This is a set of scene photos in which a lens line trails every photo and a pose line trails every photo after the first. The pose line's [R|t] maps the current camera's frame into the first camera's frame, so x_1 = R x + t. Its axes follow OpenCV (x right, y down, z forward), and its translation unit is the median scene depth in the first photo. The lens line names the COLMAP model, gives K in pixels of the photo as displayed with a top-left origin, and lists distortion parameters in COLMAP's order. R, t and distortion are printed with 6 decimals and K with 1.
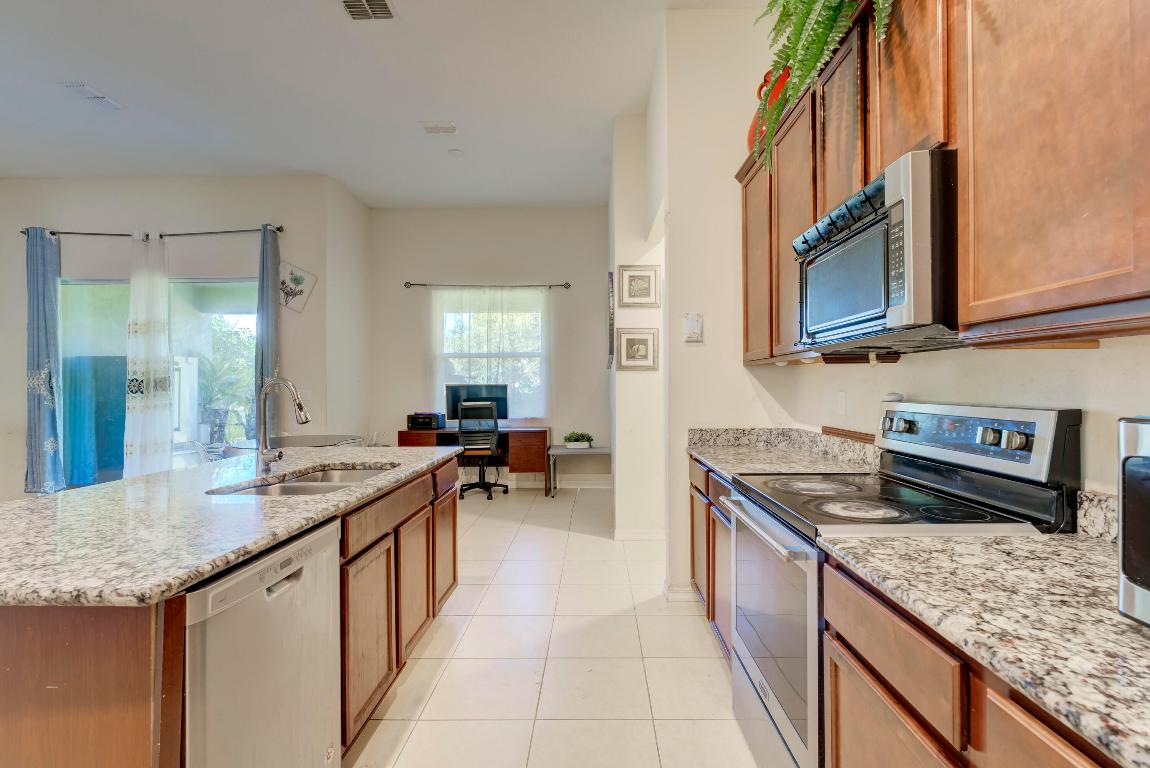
lens RADIAL K [[522.0, 0, 576.5], [0, 522.0, 385.4], [0, 0, 1]] dist [-0.001544, -0.000166]
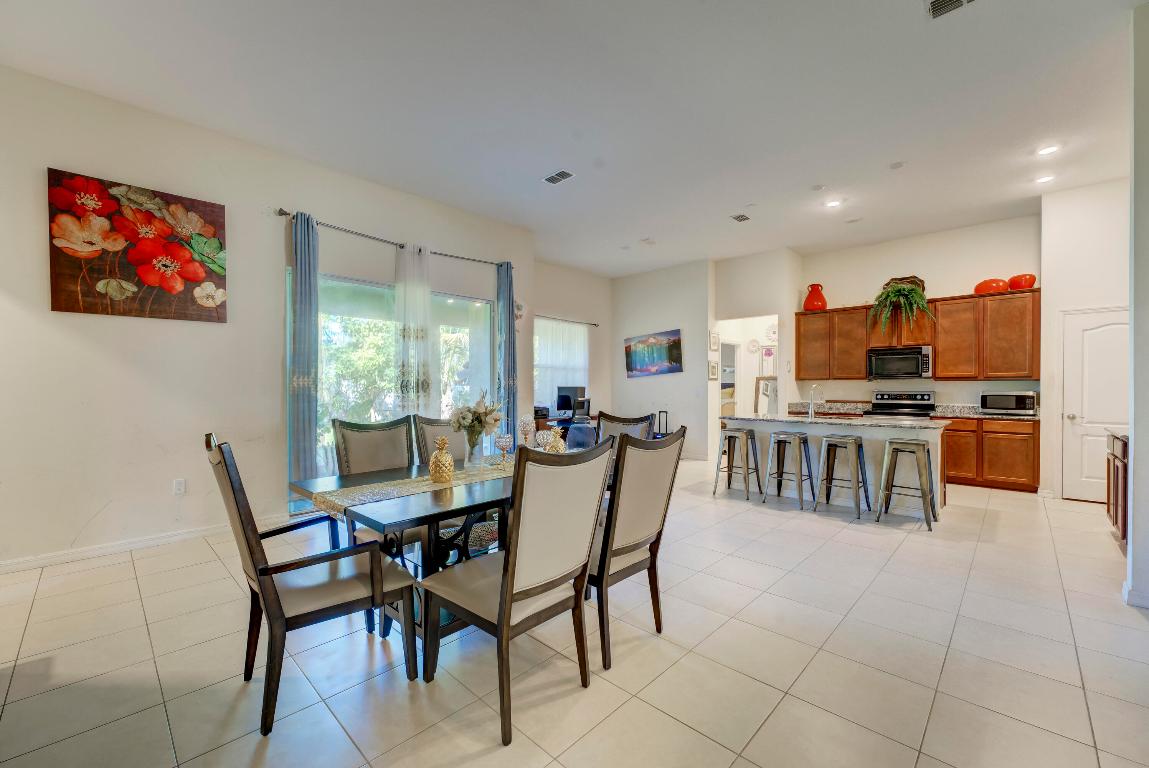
lens RADIAL K [[460.1, 0, 575.2], [0, 460.1, 387.4], [0, 0, 1]] dist [-0.000596, -0.000112]
pose [[0.675186, 0.002703, 0.737643, -1.294197], [-0.001348, 0.999996, -0.002430, 0.004019], [-0.737646, 0.000647, 0.675187, 0.111663]]
